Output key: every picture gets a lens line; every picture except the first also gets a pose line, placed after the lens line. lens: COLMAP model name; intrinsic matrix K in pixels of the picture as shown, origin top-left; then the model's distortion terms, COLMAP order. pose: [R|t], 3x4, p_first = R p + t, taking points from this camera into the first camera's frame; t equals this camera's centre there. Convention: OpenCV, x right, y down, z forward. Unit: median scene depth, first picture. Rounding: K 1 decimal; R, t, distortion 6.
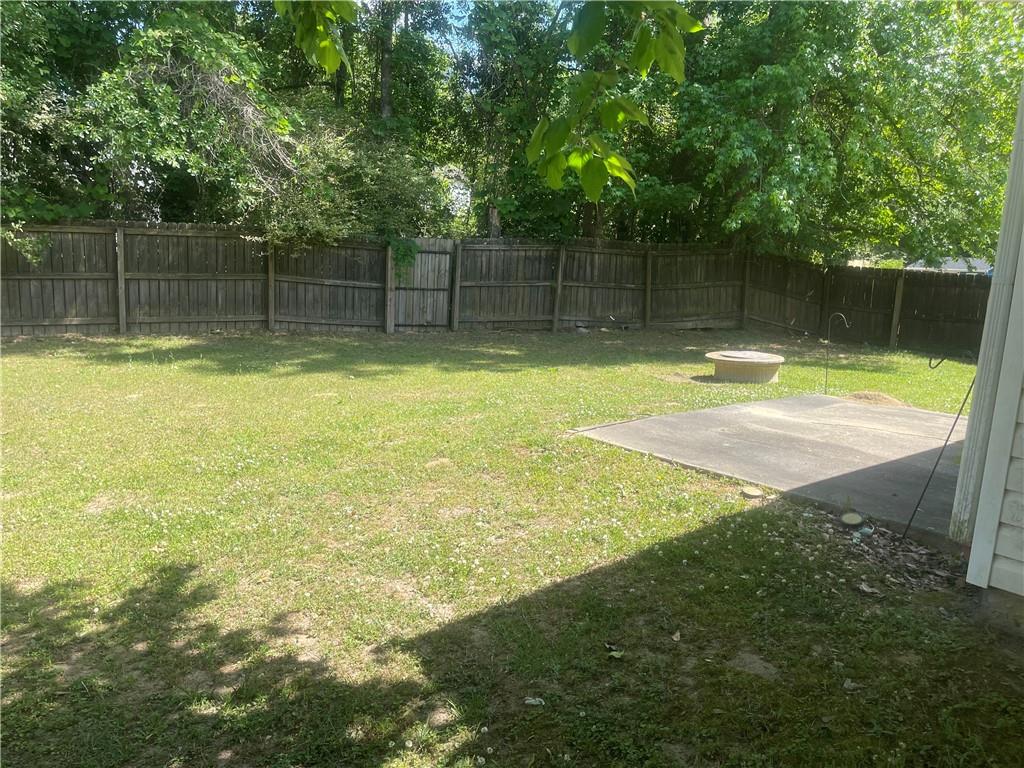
lens RADIAL K [[768.7, 0, 514.3], [0, 768.7, 380.3], [0, 0, 1]] dist [0.079972, -0.107656]
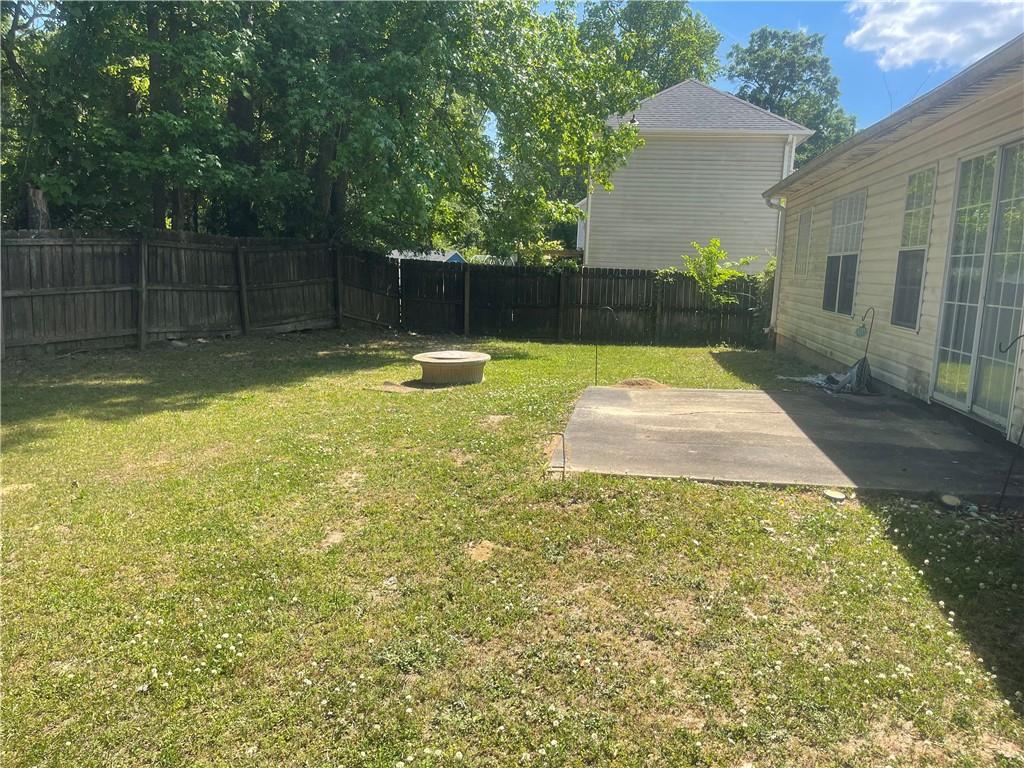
lens RADIAL K [[768.7, 0, 513.5], [0, 768.7, 382.6], [0, 0, 1]] dist [0.079972, -0.107656]
pose [[0.756555, -0.122586, 0.642337, -0.181006], [0.114943, 0.991908, 0.053918, -0.028519], [-0.643748, 0.033040, 0.764524, 0.150490]]
